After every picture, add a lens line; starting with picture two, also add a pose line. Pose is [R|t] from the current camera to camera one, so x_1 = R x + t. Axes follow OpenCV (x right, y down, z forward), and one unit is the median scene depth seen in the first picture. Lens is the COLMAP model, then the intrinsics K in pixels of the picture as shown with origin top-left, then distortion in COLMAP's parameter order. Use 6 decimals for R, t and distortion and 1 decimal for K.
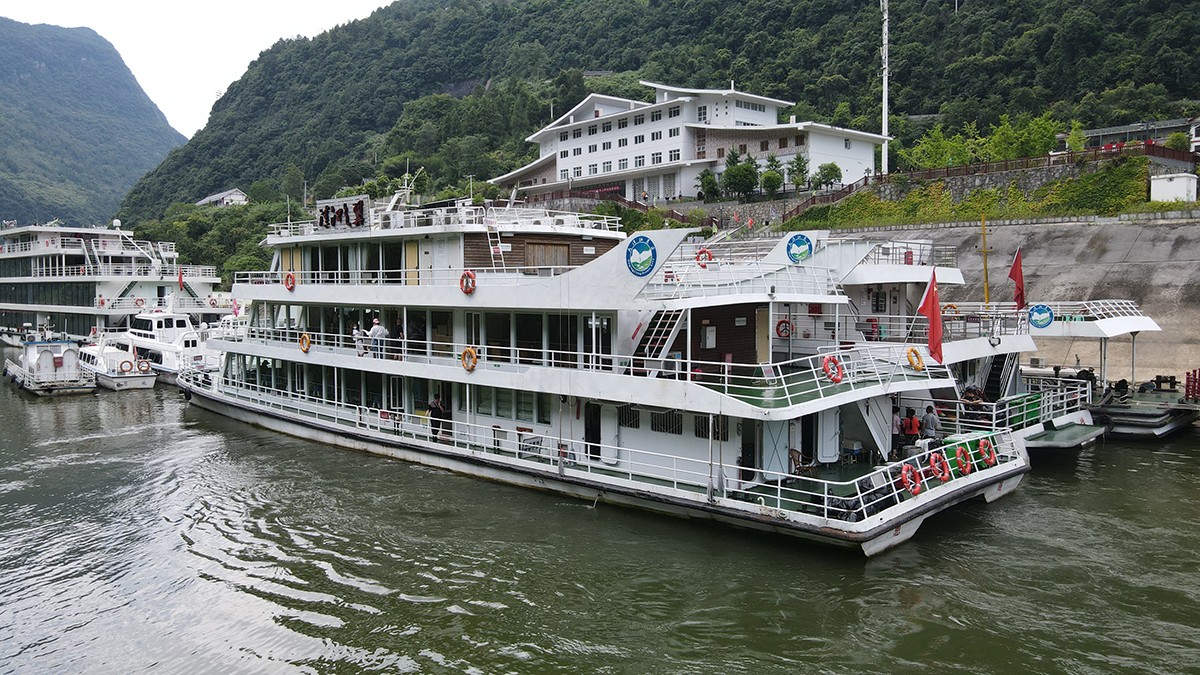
lens RADIAL K [[876.1, 0, 600.0], [0, 876.1, 337.5], [0, 0, 1]] dist [0.007927, 0.004769]
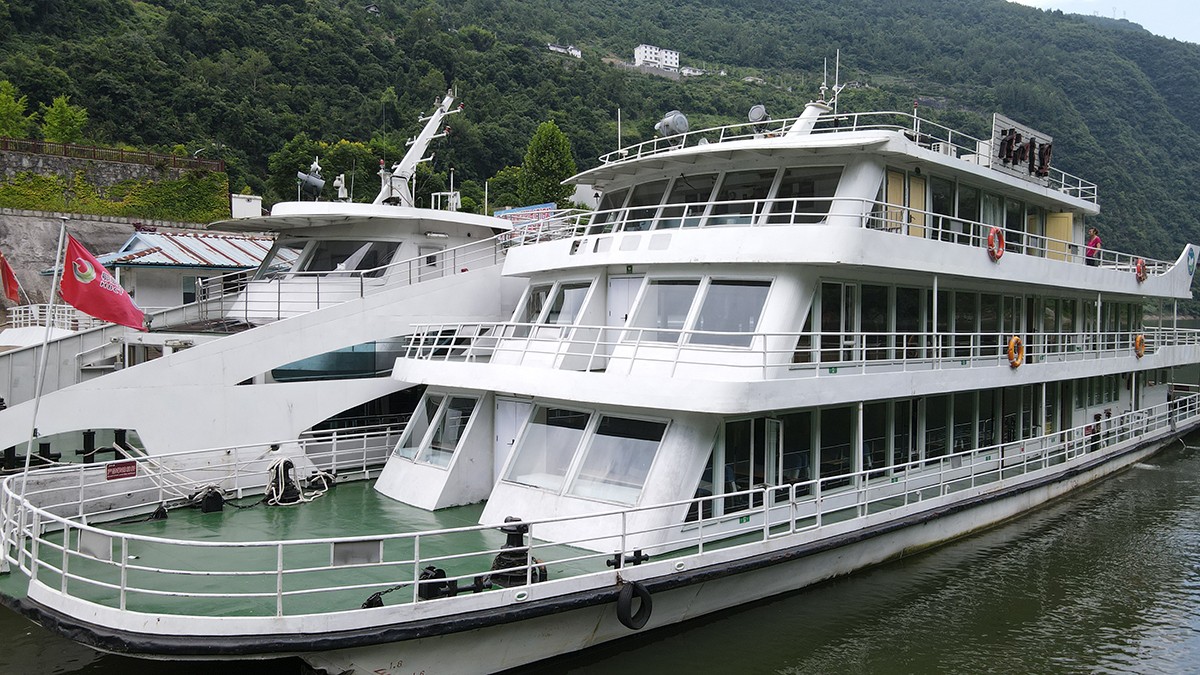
lens RADIAL K [[876.1, 0, 600.0], [0, 876.1, 337.5], [0, 0, 1]] dist [0.007927, 0.004769]
pose [[-0.049746, -0.018512, 0.998590, -0.395406], [0.066379, 0.997556, 0.021800, -0.009464], [-0.996554, 0.067369, -0.048396, 0.596683]]
